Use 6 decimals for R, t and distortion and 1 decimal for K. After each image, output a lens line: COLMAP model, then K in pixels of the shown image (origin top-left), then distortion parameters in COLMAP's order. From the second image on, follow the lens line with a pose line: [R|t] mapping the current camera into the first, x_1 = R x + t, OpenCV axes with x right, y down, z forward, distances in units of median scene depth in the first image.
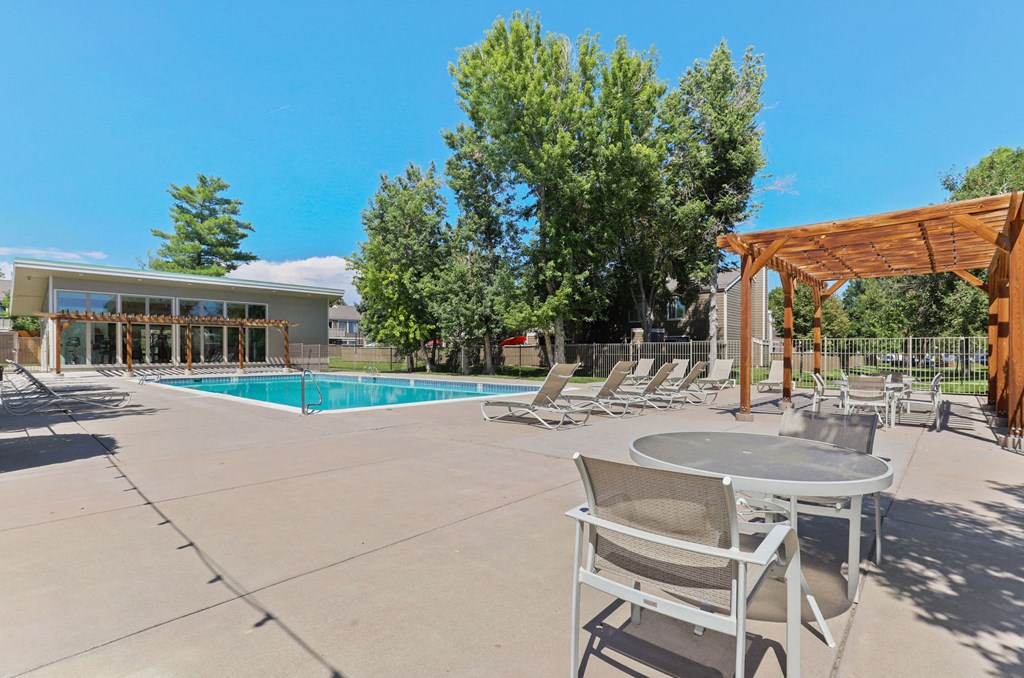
lens RADIAL K [[473.4, 0, 513.1], [0, 473.4, 356.5], [0, 0, 1]] dist [-0.001884, -0.000169]
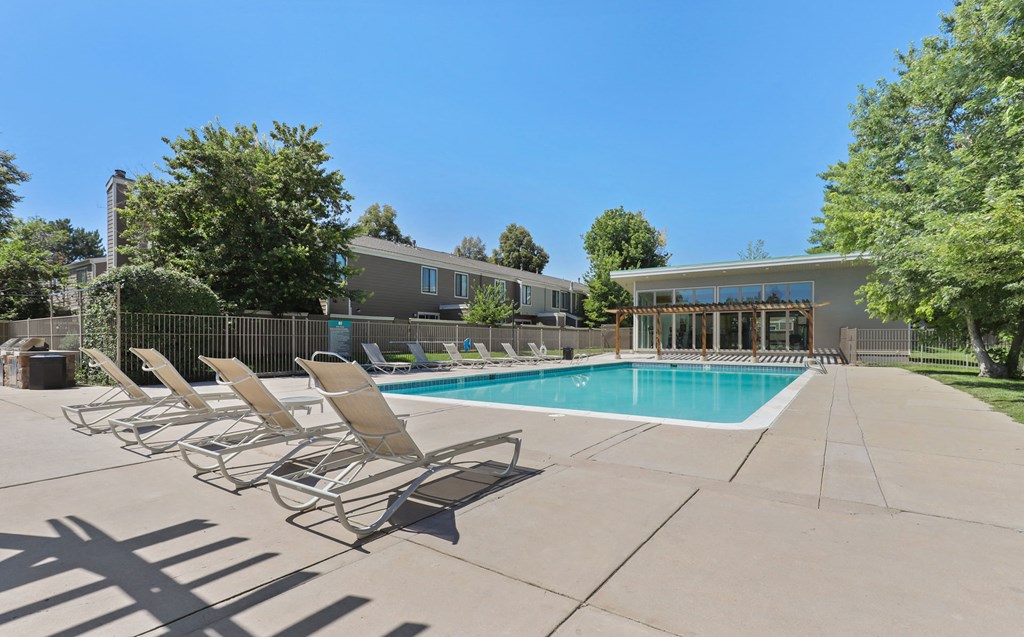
lens RADIAL K [[473.4, 0, 512.1], [0, 473.4, 322.1], [0, 0, 1]] dist [-0.001710, -0.000064]
pose [[0.131179, -0.032897, -0.990813, 0.259412], [-0.012480, 0.999315, -0.034832, -0.004003], [0.991280, 0.016935, 0.130678, 0.423764]]
